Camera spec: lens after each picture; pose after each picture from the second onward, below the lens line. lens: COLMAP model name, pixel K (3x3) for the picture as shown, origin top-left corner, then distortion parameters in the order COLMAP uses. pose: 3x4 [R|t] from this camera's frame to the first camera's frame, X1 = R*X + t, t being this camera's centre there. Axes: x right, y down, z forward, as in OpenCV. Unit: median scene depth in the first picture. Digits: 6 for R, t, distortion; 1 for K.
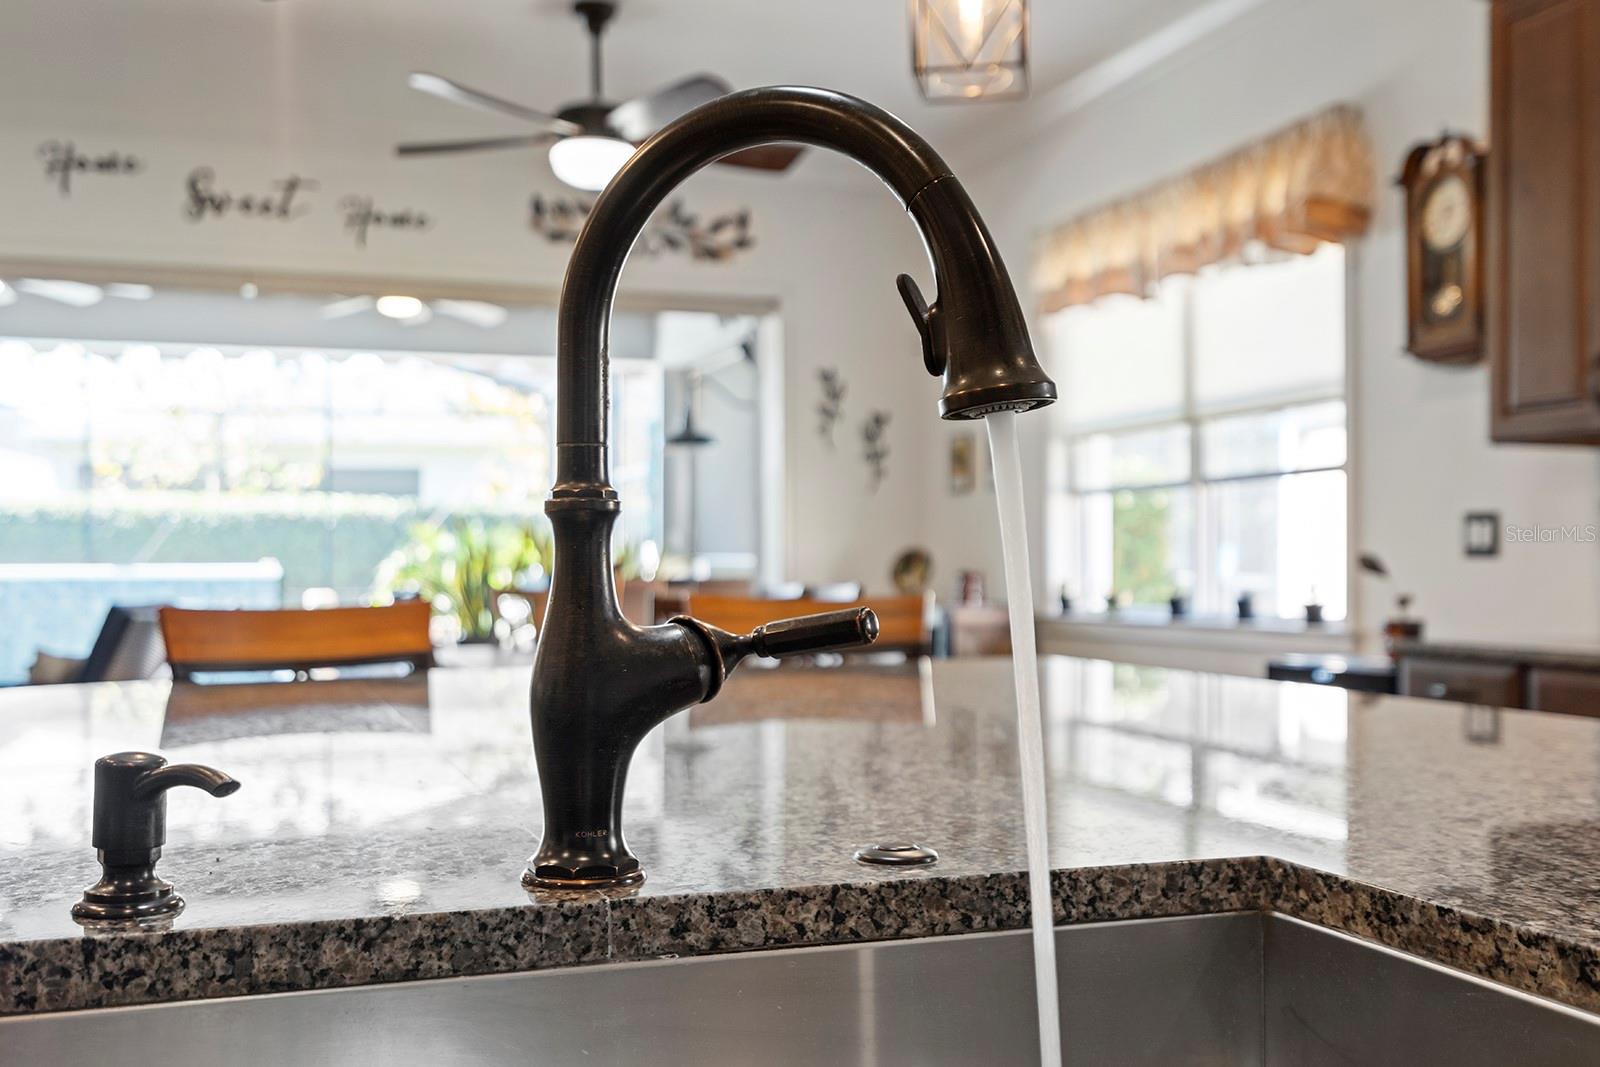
lens RADIAL K [[1614.2, 0, 787.2], [0, 1614.2, 555.5], [0, 0, 1]] dist [-0.001435, 0.010853]
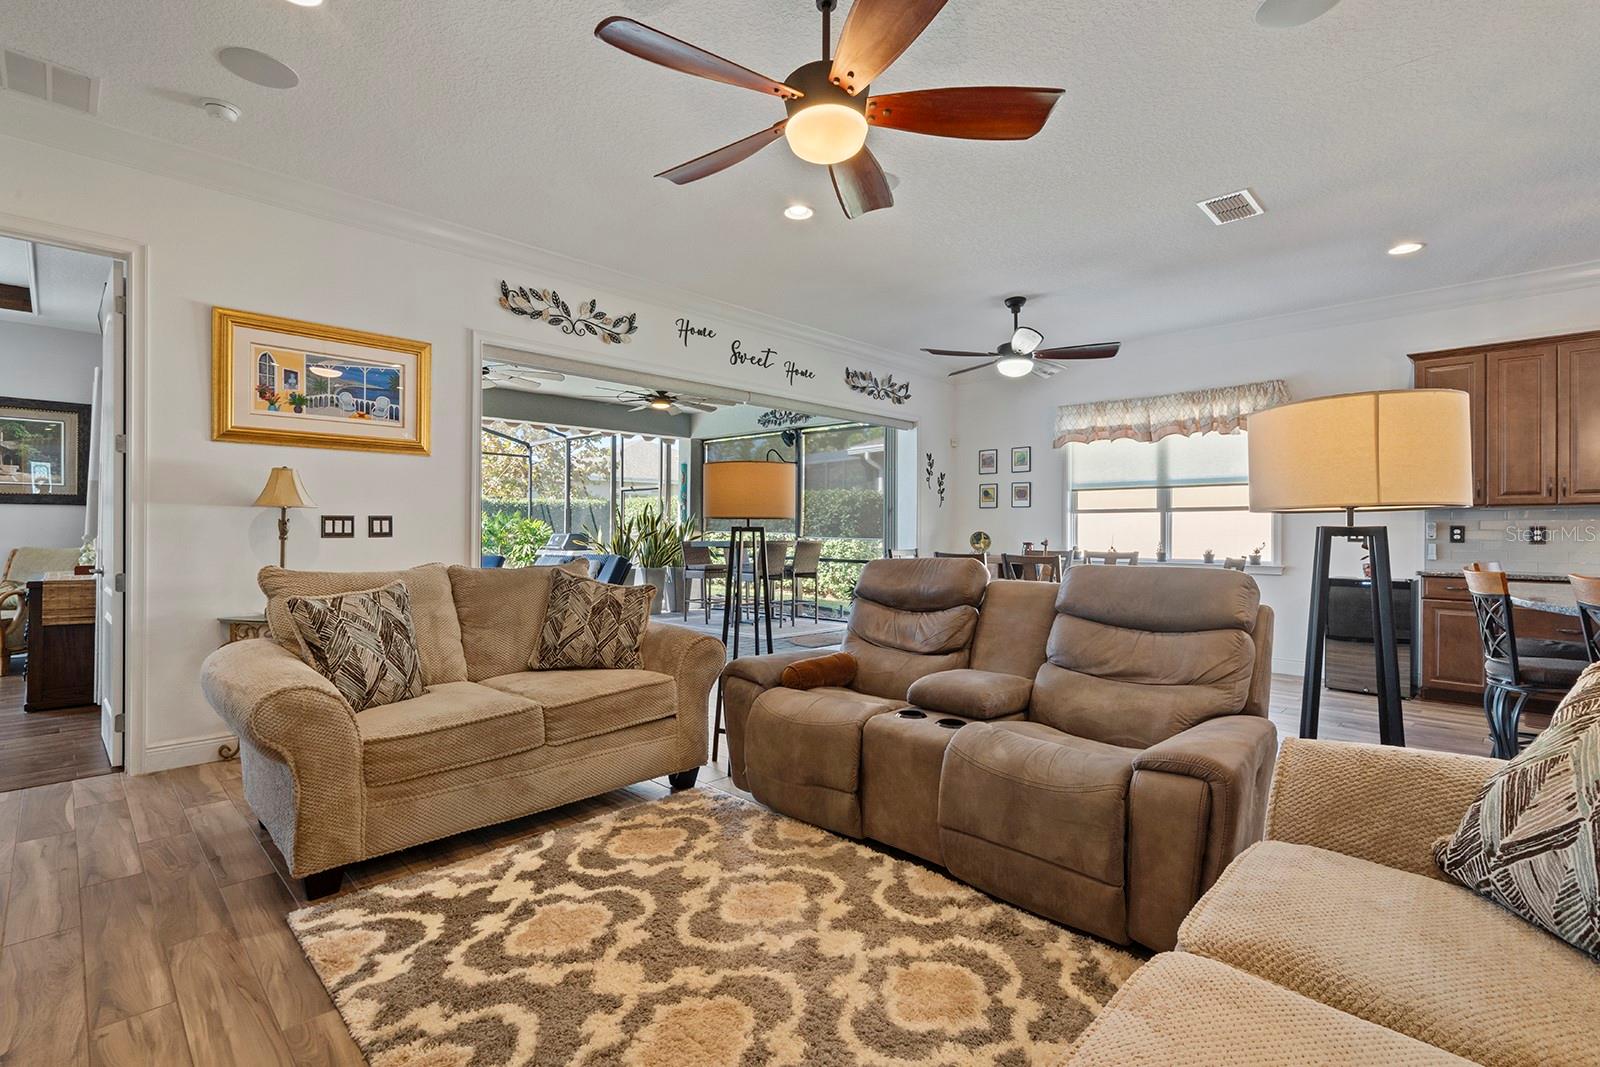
lens RADIAL K [[732.3, 0, 790.7], [0, 732.3, 529.5], [0, 0, 1]] dist [-0.005440, -0.000130]
pose [[0.899440, 0.006319, 0.436999, -0.820171], [-0.010078, 0.999929, 0.006286, -0.014463], [-0.436929, -0.010058, 0.899440, 0.187617]]
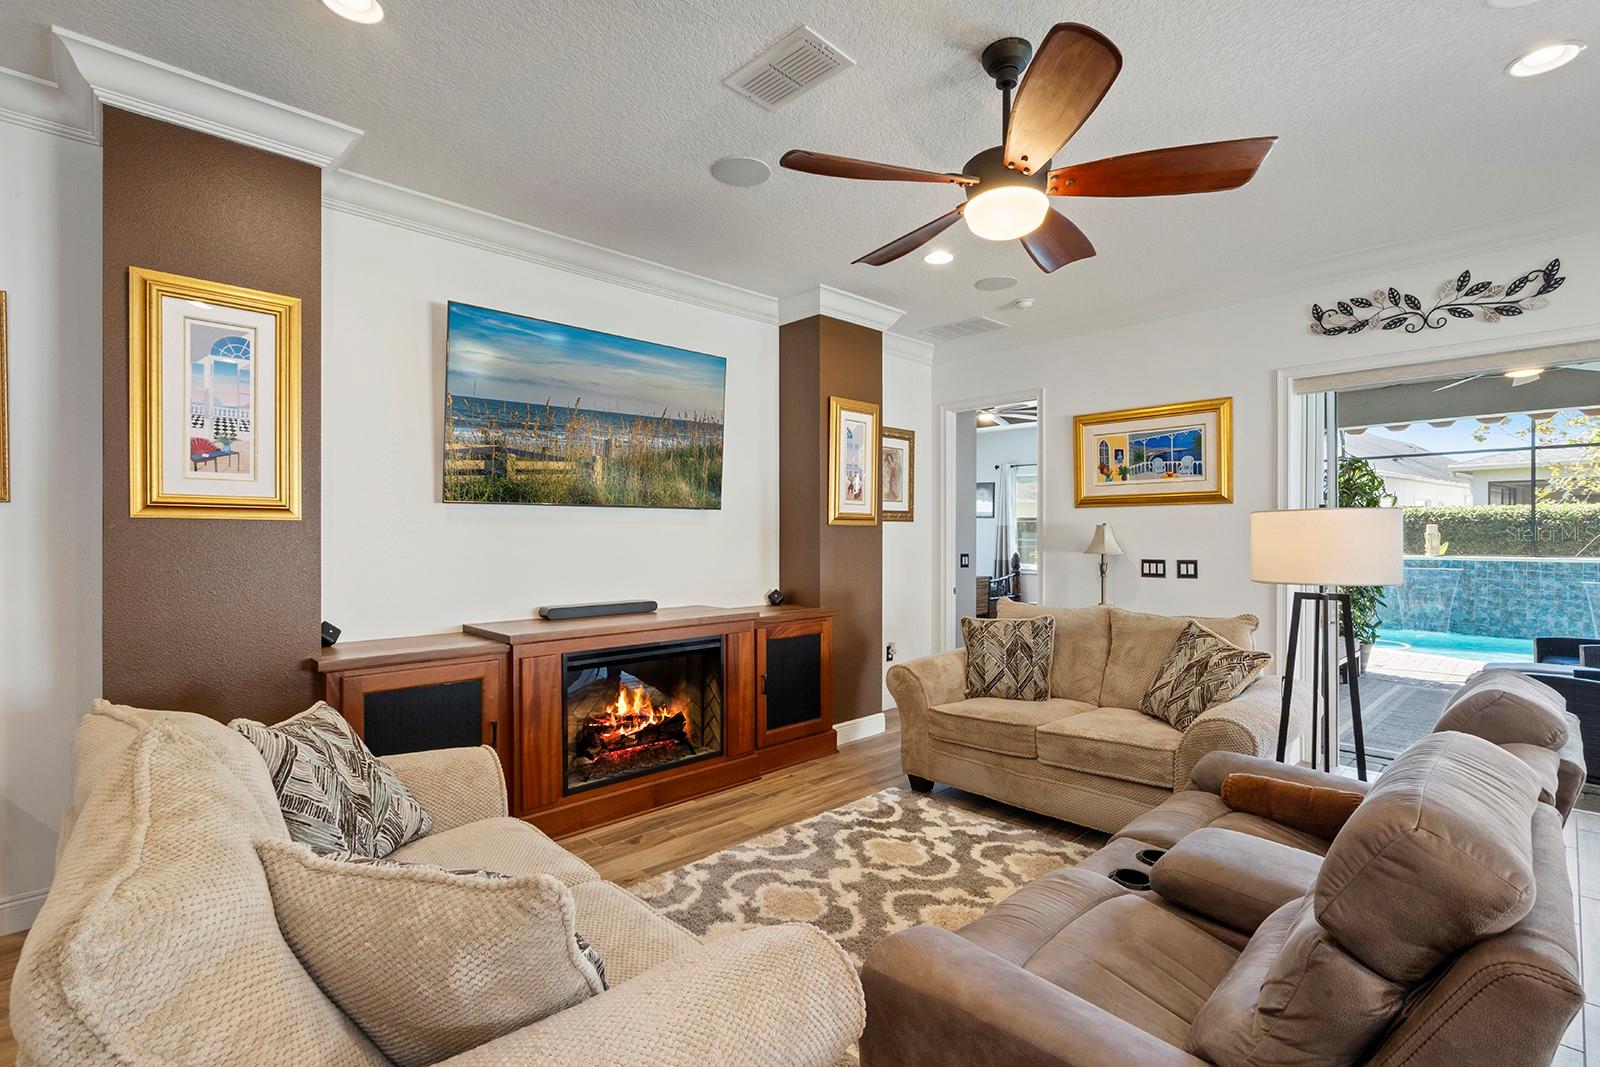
lens RADIAL K [[734.8, 0, 799.0], [0, 734.8, 537.2], [0, 0, 1]] dist [0.001235, 0.000782]
pose [[0.416252, 0.004213, -0.909240, -0.288283], [0.005358, 0.999961, 0.007087, -0.053731], [0.909234, -0.007822, 0.416213, 0.269056]]
